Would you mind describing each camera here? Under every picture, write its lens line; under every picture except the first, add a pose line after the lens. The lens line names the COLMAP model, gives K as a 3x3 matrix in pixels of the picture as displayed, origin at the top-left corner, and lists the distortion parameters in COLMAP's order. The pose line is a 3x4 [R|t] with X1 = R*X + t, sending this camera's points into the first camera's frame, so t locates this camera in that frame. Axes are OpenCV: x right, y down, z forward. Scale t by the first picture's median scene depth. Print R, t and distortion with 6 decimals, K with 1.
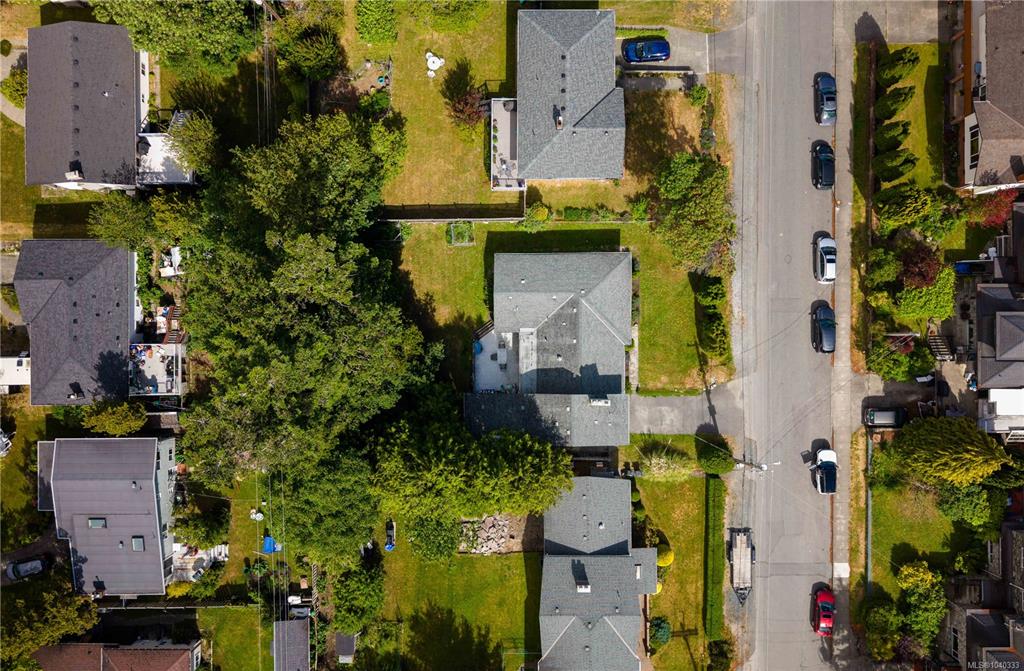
lens RADIAL K [[781.8, 0, 515.2], [0, 781.8, 340.7], [0, 0, 1]] dist [-0.004831, -0.009177]
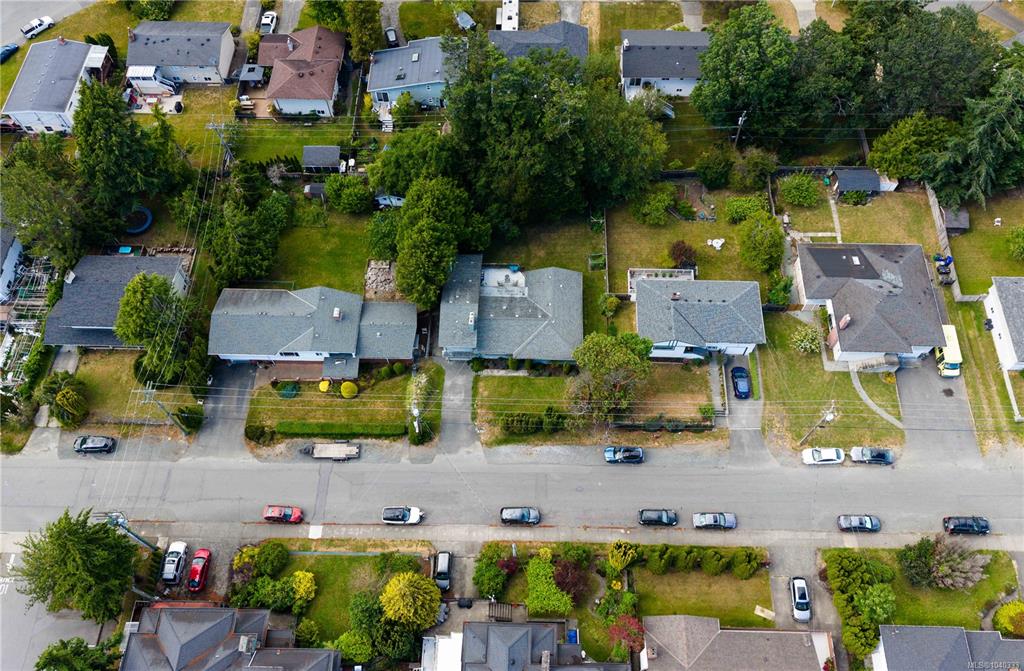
lens RADIAL K [[781.8, 0, 515.2], [0, 781.8, 340.7], [0, 0, 1]] dist [-0.004831, -0.009177]
pose [[-0.032723, 0.888192, -0.458305, 0.702728], [-0.999436, -0.025601, 0.021746, -0.025053], [0.007581, 0.458758, 0.888529, -0.178234]]
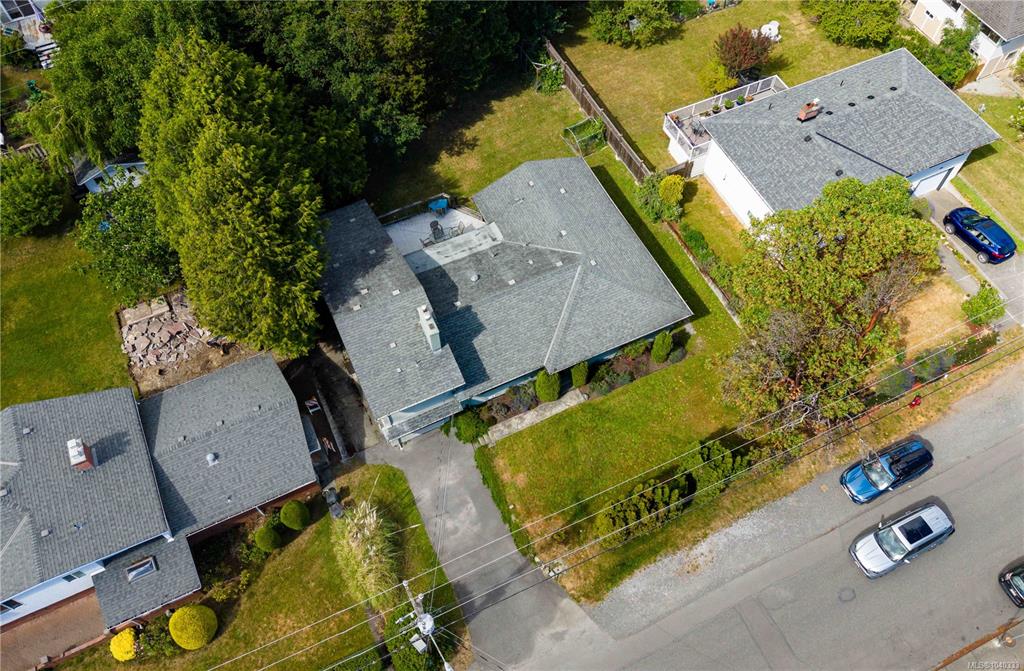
lens RADIAL K [[781.8, 0, 515.2], [0, 781.8, 340.7], [0, 0, 1]] dist [-0.004831, -0.009177]
pose [[0.426853, 0.784300, -0.450189, 0.355787], [-0.904288, 0.365916, -0.219930, 0.135745], [-0.007760, 0.500978, 0.865425, 0.495589]]
